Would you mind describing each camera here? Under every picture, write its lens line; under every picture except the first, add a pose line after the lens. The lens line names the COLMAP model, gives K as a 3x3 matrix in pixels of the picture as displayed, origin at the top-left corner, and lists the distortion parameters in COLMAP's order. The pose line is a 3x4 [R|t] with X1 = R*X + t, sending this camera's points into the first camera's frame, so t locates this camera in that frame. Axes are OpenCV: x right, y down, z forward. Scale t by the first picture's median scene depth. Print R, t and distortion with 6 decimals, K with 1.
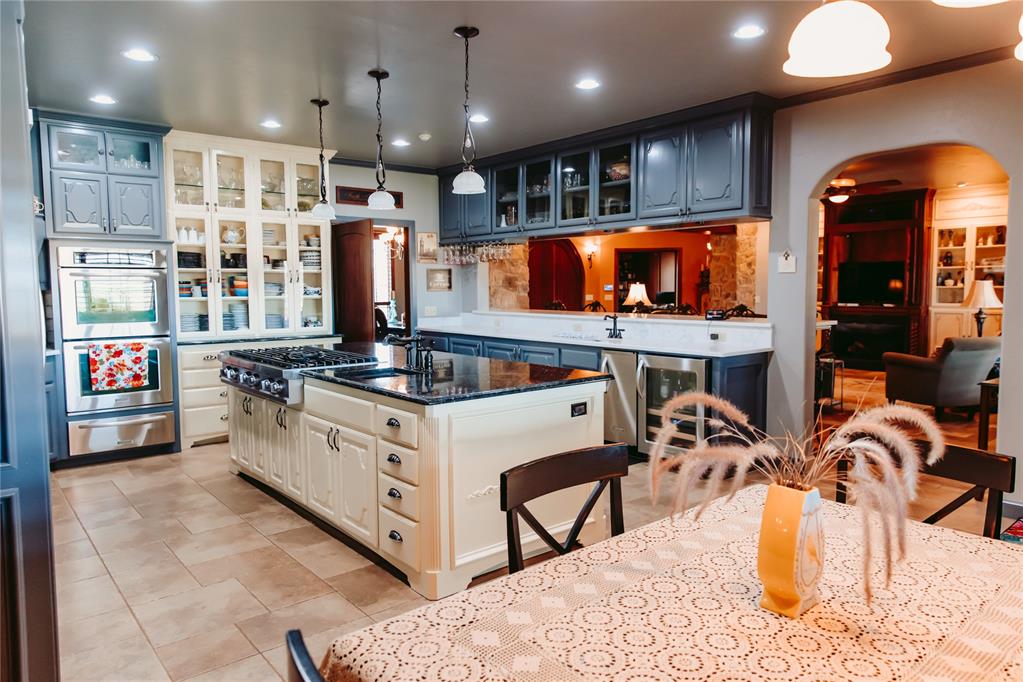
lens RADIAL K [[685.0, 0, 504.3], [0, 685.0, 348.3], [0, 0, 1]] dist [0.003081, 0.000471]
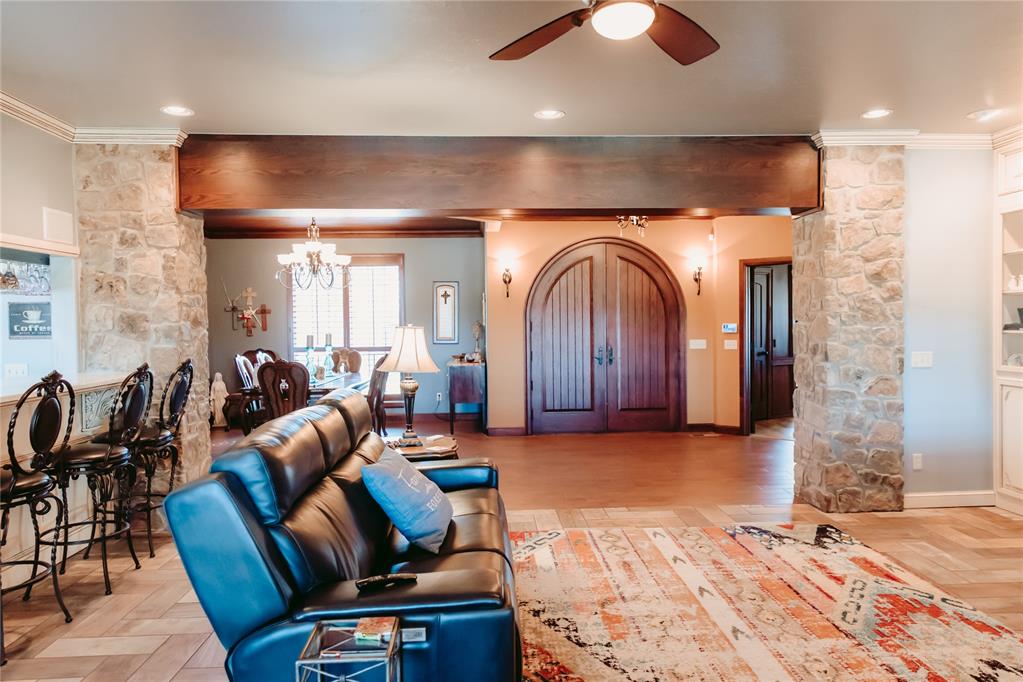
lens RADIAL K [[685.0, 0, 512.2], [0, 685.0, 340.2], [0, 0, 1]] dist [0.003081, 0.000471]
pose [[0.803436, 0.016125, -0.595172, 0.807285], [-0.051344, 0.997786, -0.042278, -0.102325], [0.593173, 0.064526, 0.802485, 0.995541]]
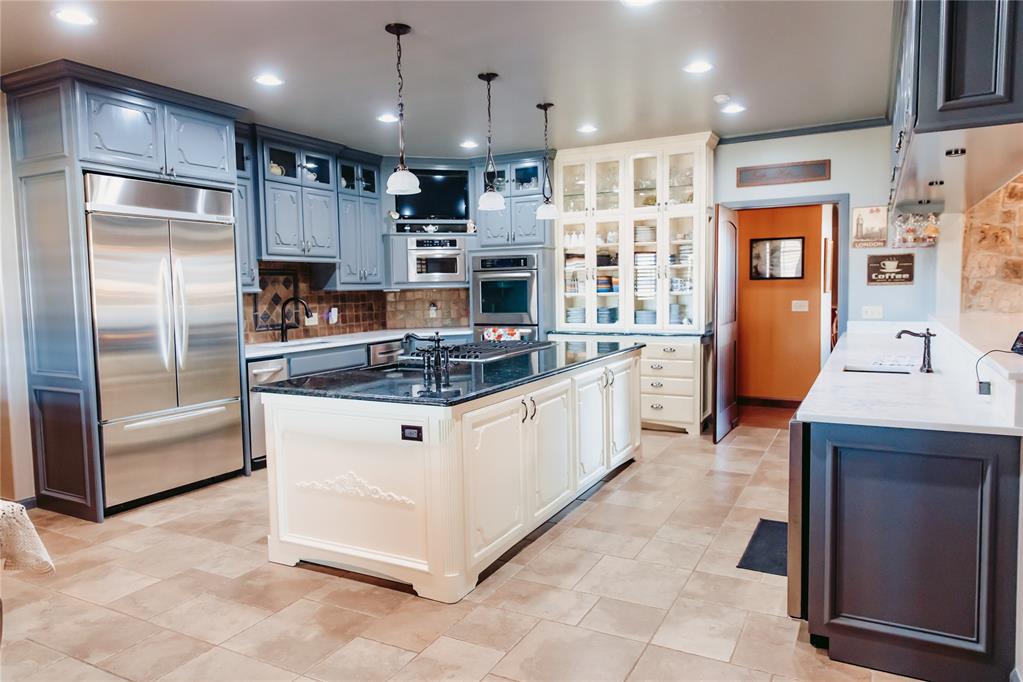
lens RADIAL K [[685.0, 0, 515.7], [0, 685.0, 337.1], [0, 0, 1]] dist [0.003081, 0.000471]
pose [[0.383927, 0.070005, -0.920706, 0.560021], [-0.066036, 0.996650, 0.048243, -0.048476], [0.920999, 0.042278, 0.387264, 0.462356]]
